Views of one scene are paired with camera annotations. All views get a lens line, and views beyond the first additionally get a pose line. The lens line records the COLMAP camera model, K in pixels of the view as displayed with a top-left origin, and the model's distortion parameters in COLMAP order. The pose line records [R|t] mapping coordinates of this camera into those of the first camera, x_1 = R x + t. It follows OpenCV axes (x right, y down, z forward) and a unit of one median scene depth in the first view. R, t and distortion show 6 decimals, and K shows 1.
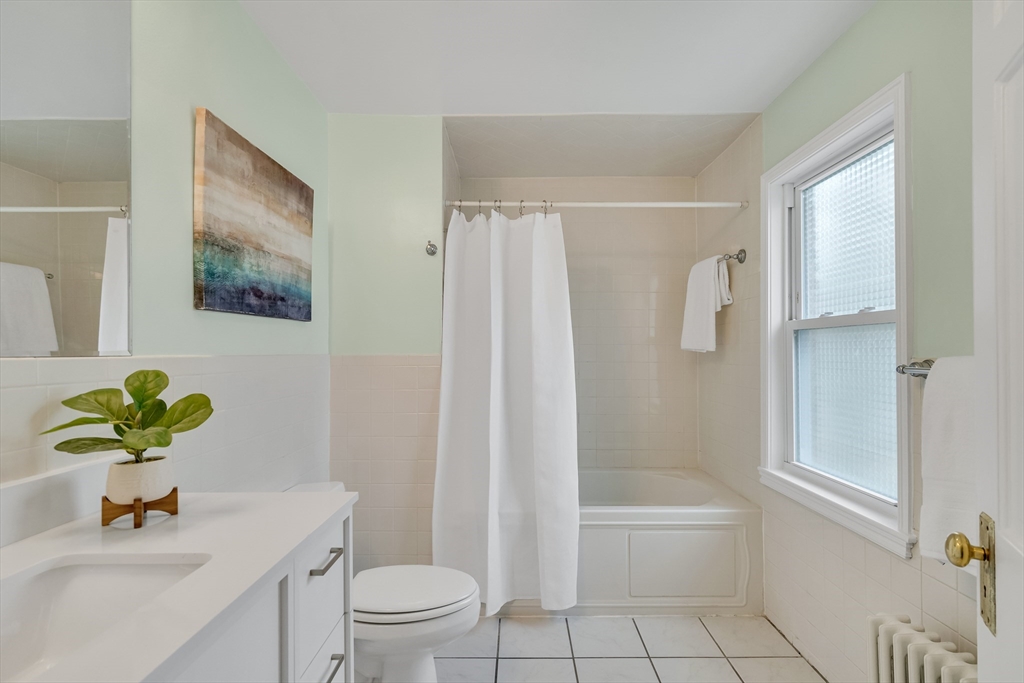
lens RADIAL K [[488.7, 0, 511.2], [0, 488.7, 348.4], [0, 0, 1]] dist [-0.000270, 0.000095]
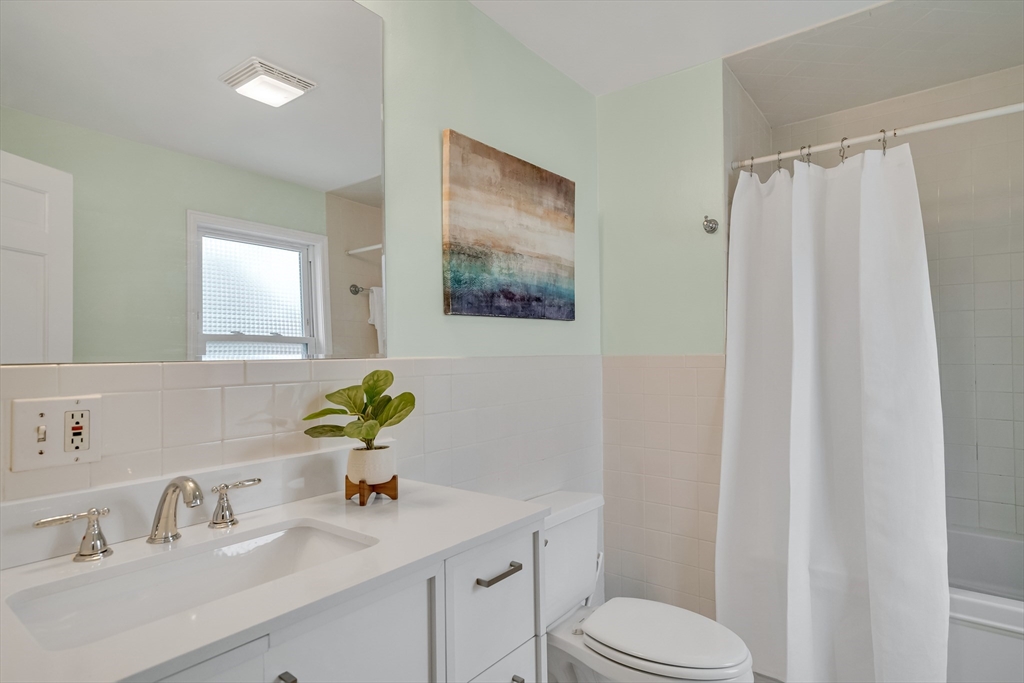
lens RADIAL K [[544.9, 0, 515.1], [0, 544.9, 345.0], [0, 0, 1]] dist [0.002339, 0.000039]
pose [[0.792867, -0.016117, -0.609182, 0.198215], [0.013585, 0.999869, -0.008773, 0.000417], [0.609244, -0.001320, 0.792982, 0.118240]]
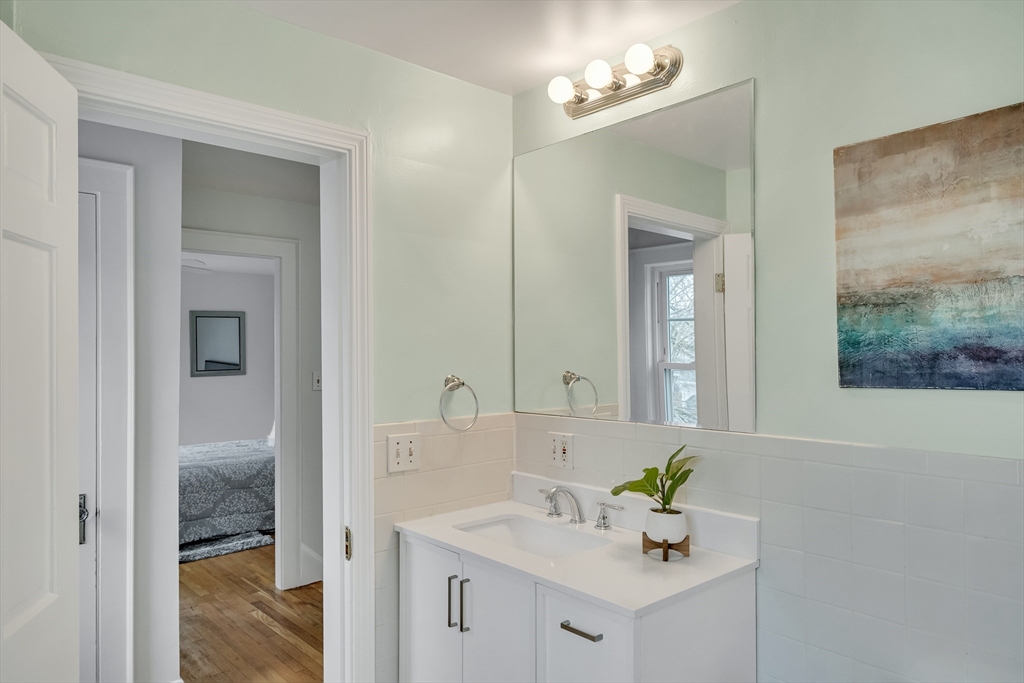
lens RADIAL K [[633.7, 0, 509.8], [0, 633.7, 347.4], [0, 0, 1]] dist [0.005566, 0.002663]
pose [[-0.719783, -0.006323, -0.694170, 0.481249], [0.011751, 0.999704, -0.021290, -0.121270], [0.694099, -0.023482, -0.719496, 1.263873]]
